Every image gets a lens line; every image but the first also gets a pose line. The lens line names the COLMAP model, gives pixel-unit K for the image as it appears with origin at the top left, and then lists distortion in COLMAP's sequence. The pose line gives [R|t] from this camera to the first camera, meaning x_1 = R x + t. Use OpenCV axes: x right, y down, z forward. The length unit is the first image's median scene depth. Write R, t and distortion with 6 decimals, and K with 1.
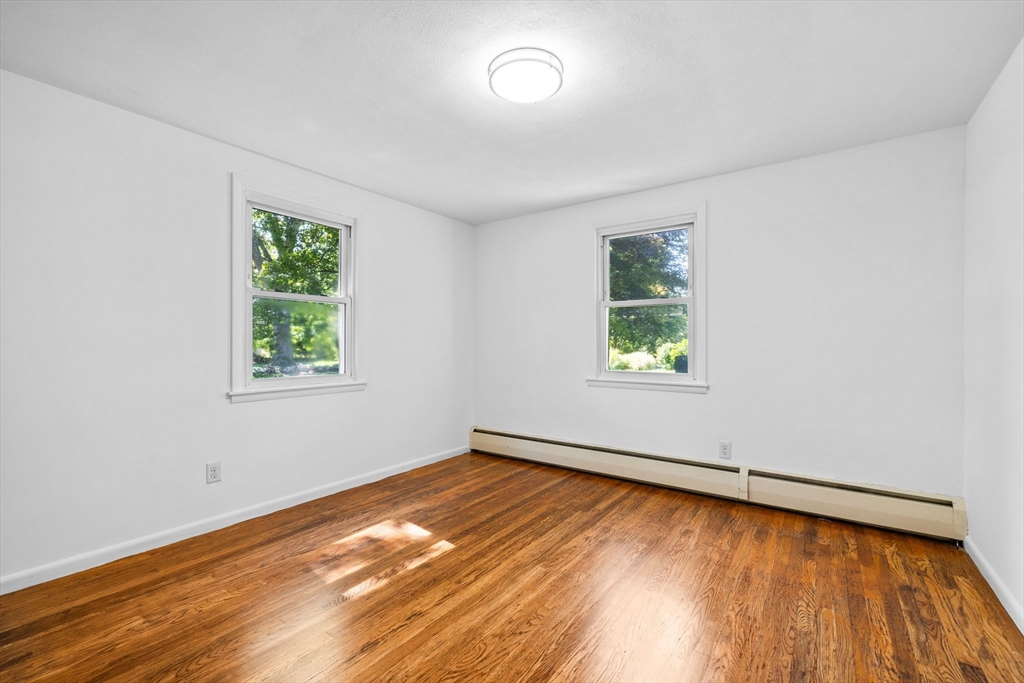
lens RADIAL K [[431.1, 0, 510.9], [0, 431.1, 345.2], [0, 0, 1]] dist [0.001322, 0.000038]
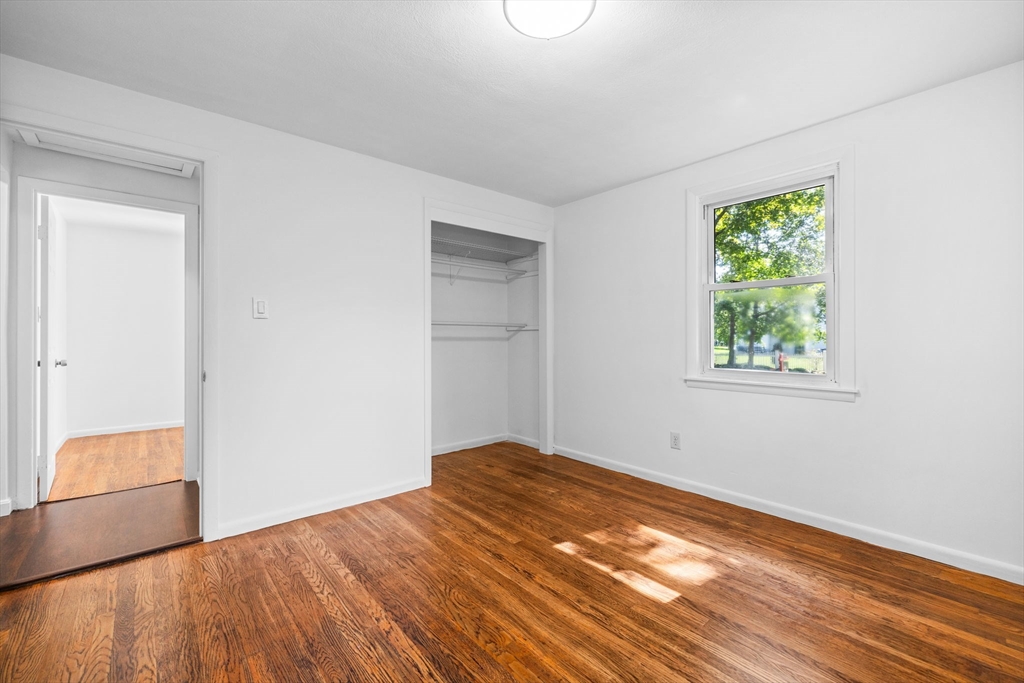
lens RADIAL K [[431.1, 0, 515.1], [0, 431.1, 334.3], [0, 0, 1]] dist [0.001322, 0.000038]
pose [[-0.225532, -0.005478, -0.974220, 0.568313], [-0.001529, 0.999985, -0.005269, -0.000048], [0.974235, 0.000301, -0.225537, 0.775288]]
